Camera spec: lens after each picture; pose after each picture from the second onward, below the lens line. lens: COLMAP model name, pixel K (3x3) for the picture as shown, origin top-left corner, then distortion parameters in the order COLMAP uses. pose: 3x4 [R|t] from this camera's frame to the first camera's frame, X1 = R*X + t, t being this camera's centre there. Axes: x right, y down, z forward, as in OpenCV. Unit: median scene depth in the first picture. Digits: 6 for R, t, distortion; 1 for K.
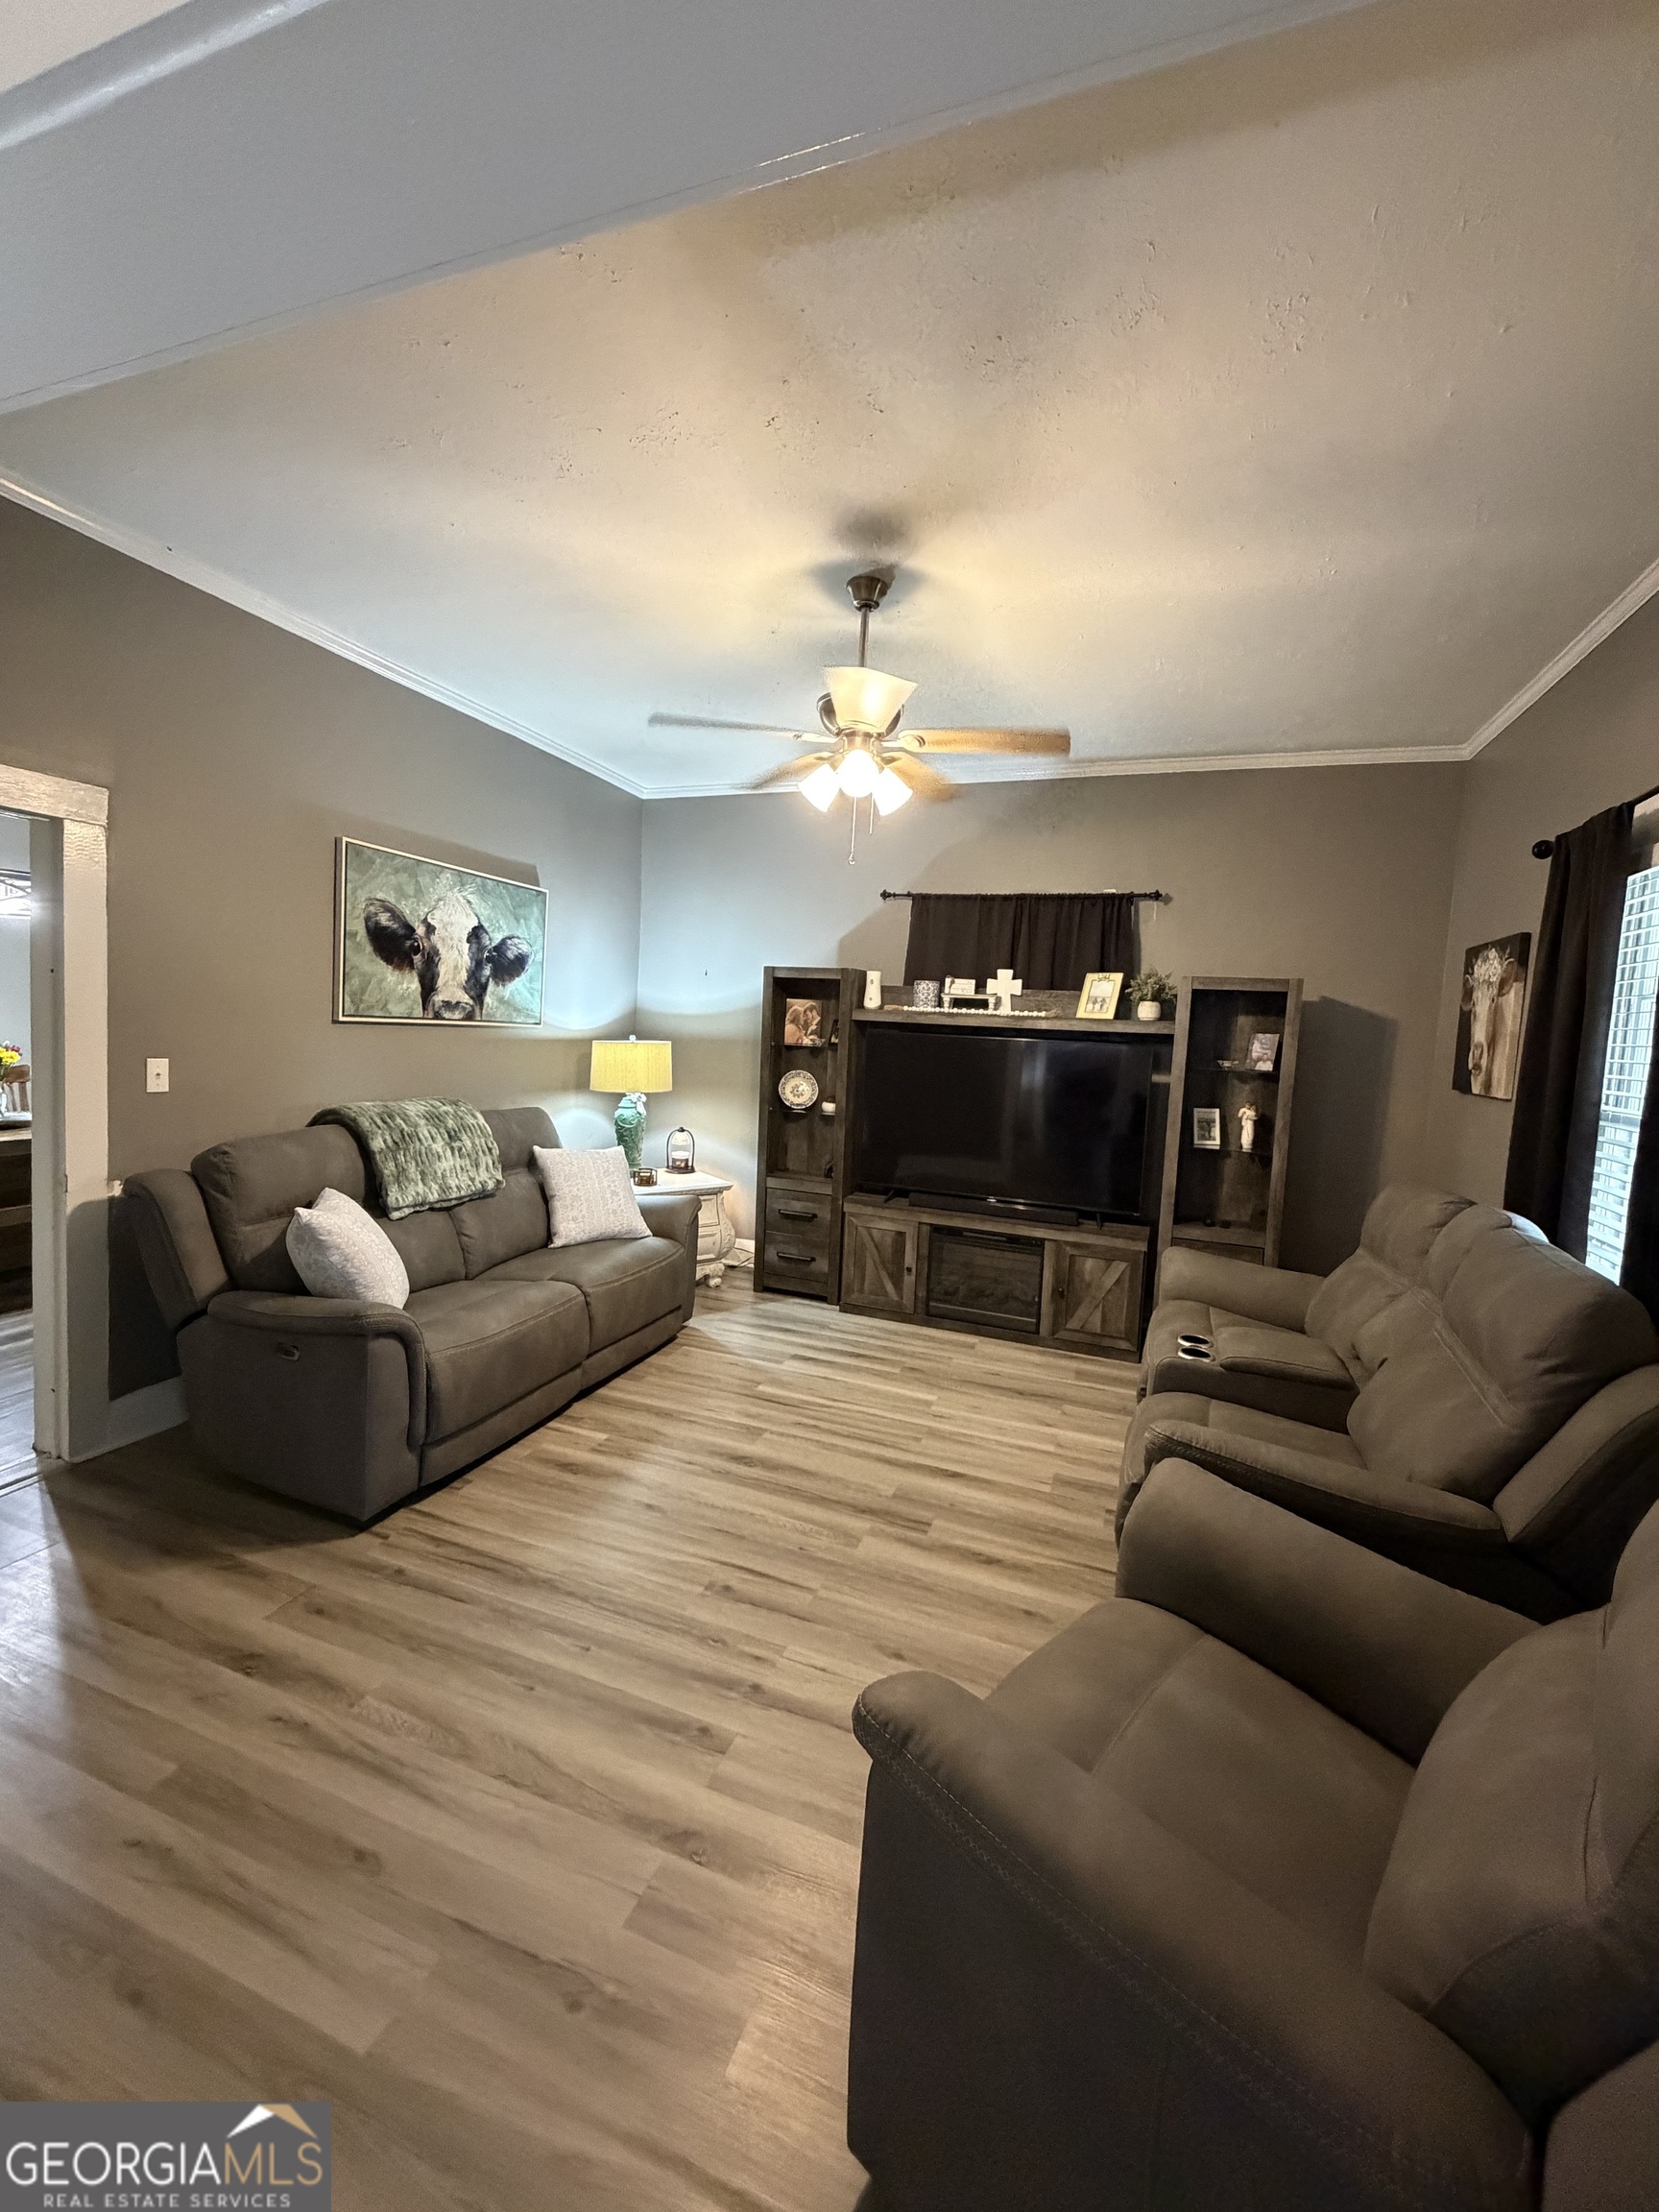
lens RADIAL K [[879.9, 0, 832.2], [0, 879.9, 1099.0], [0, 0, 1]] dist [-0.002729, 0.000575]
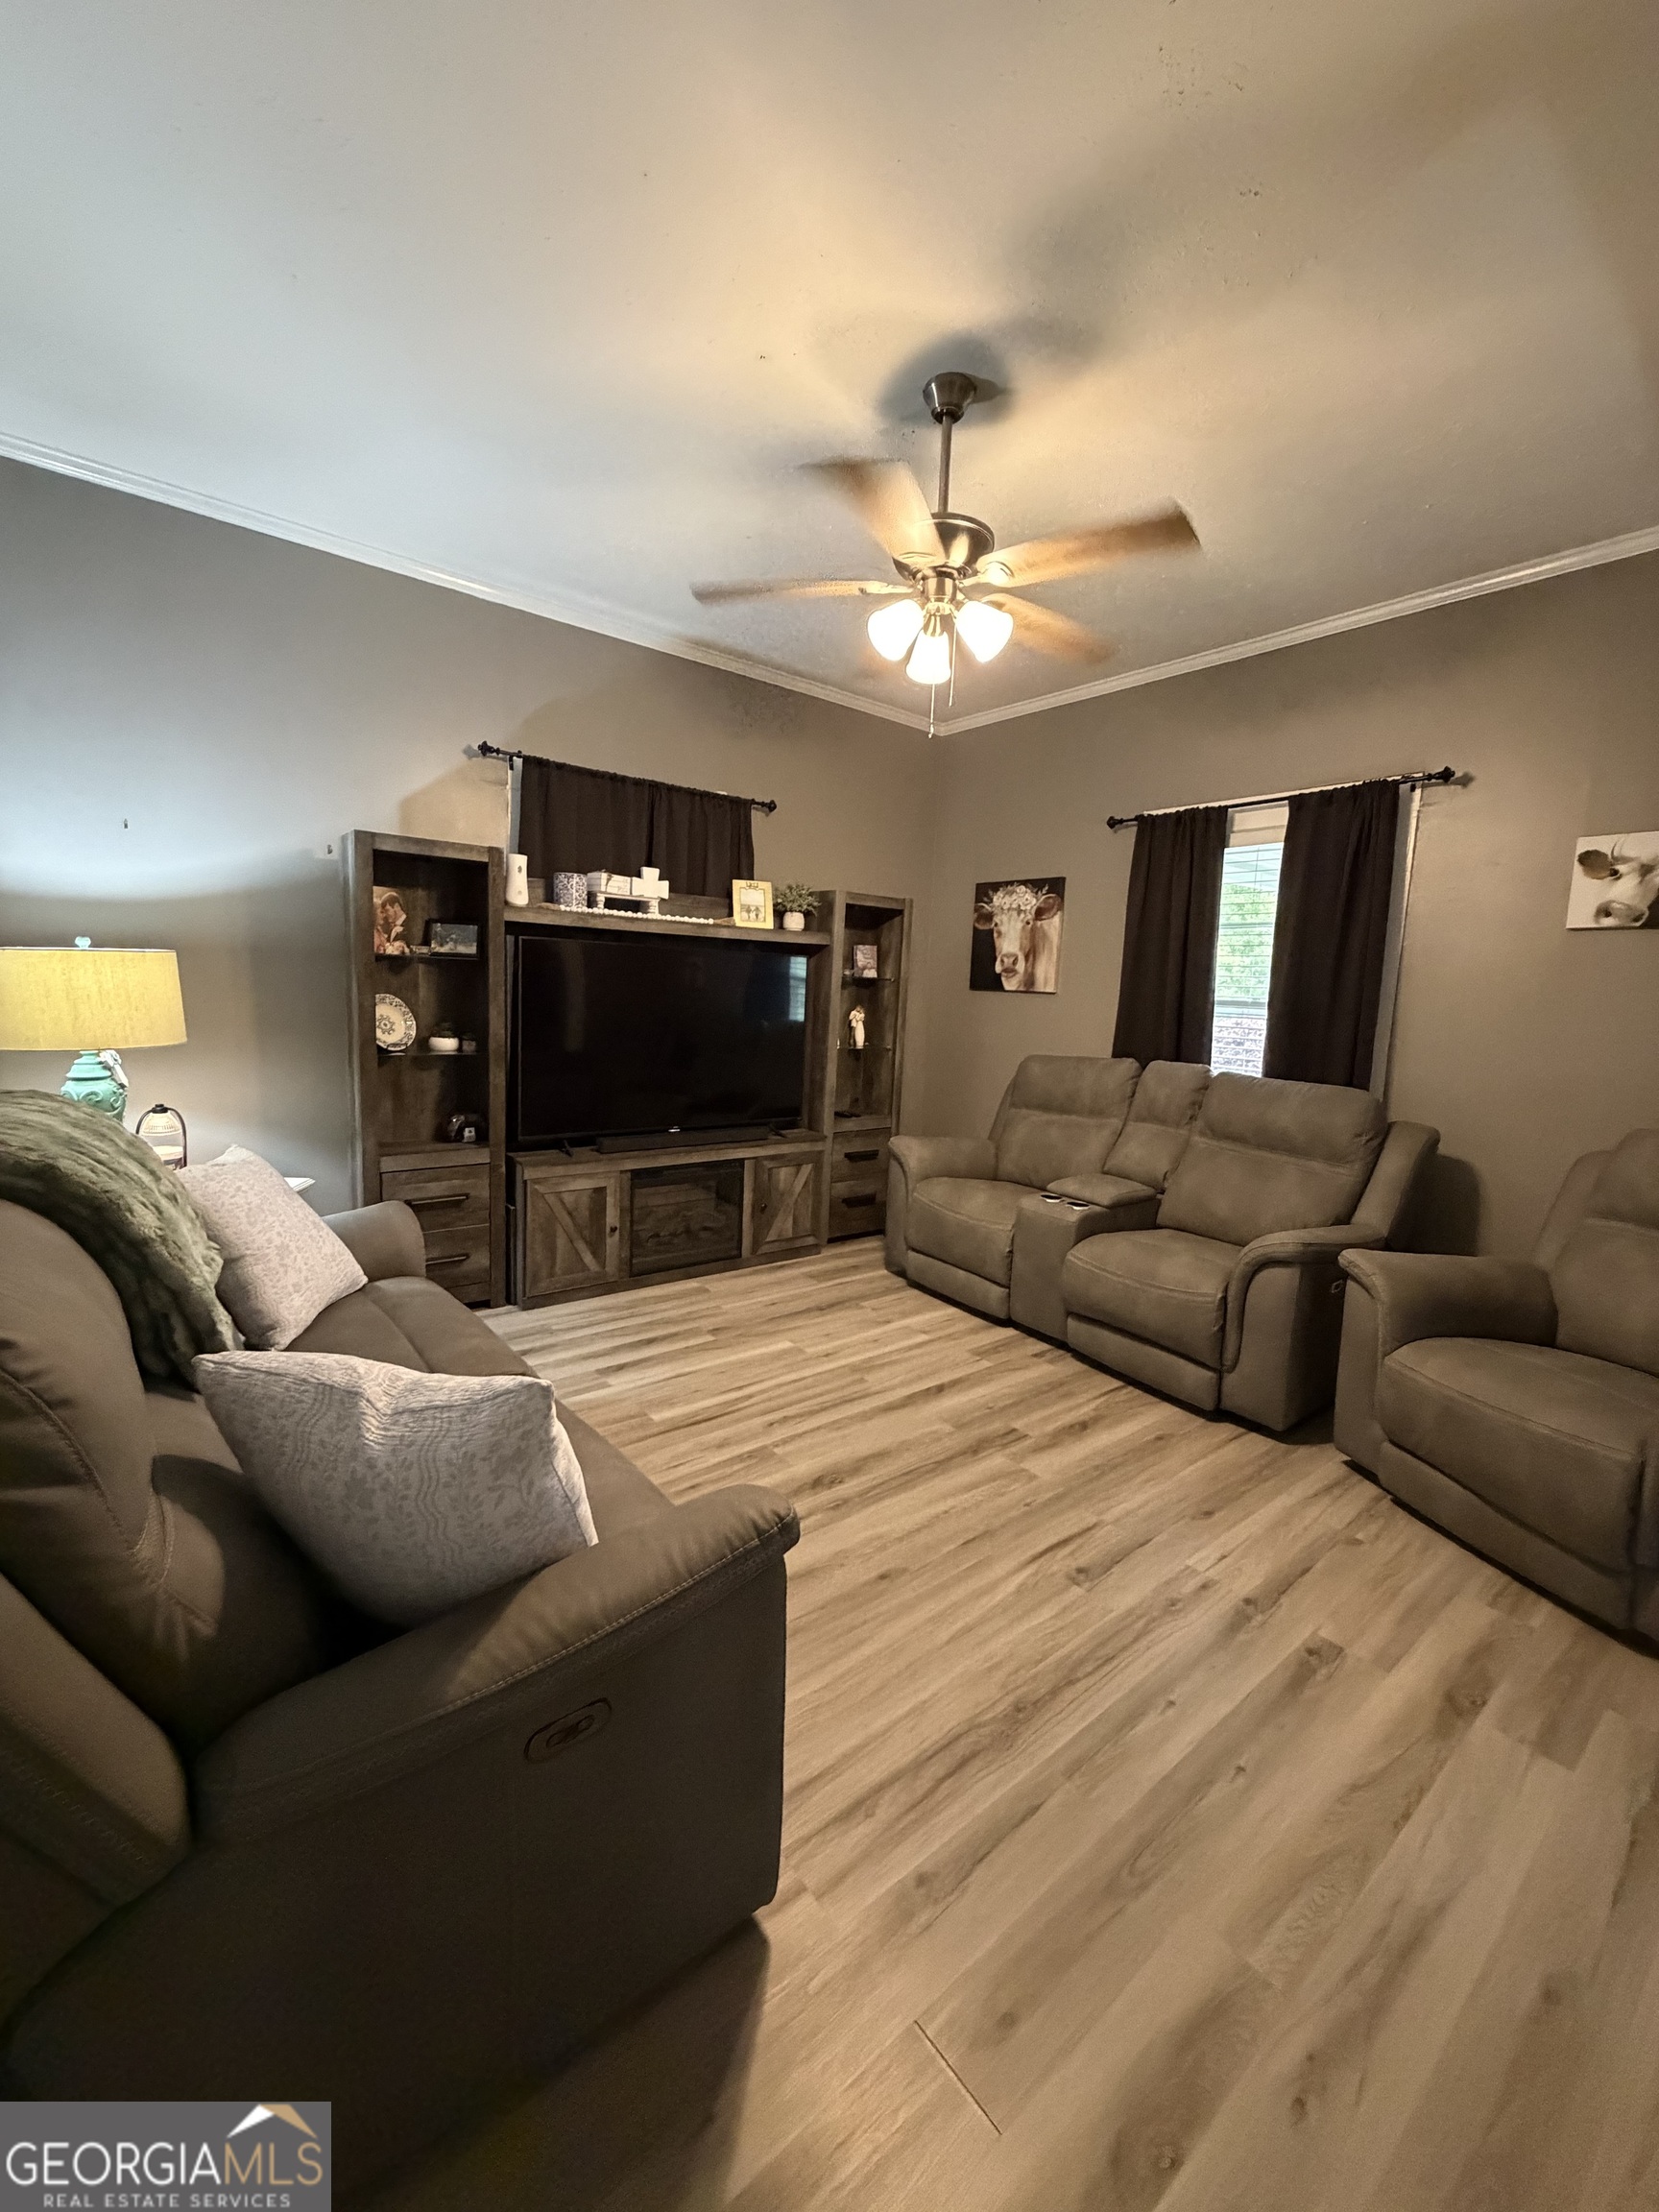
lens RADIAL K [[879.9, 0, 835.1], [0, 879.9, 1097.6], [0, 0, 1]] dist [-0.002729, 0.000575]
pose [[0.519065, -0.137066, 0.843673, -0.520404], [0.054090, 0.990348, 0.127617, -0.025217], [-0.853021, -0.020607, 0.521469, 0.421979]]
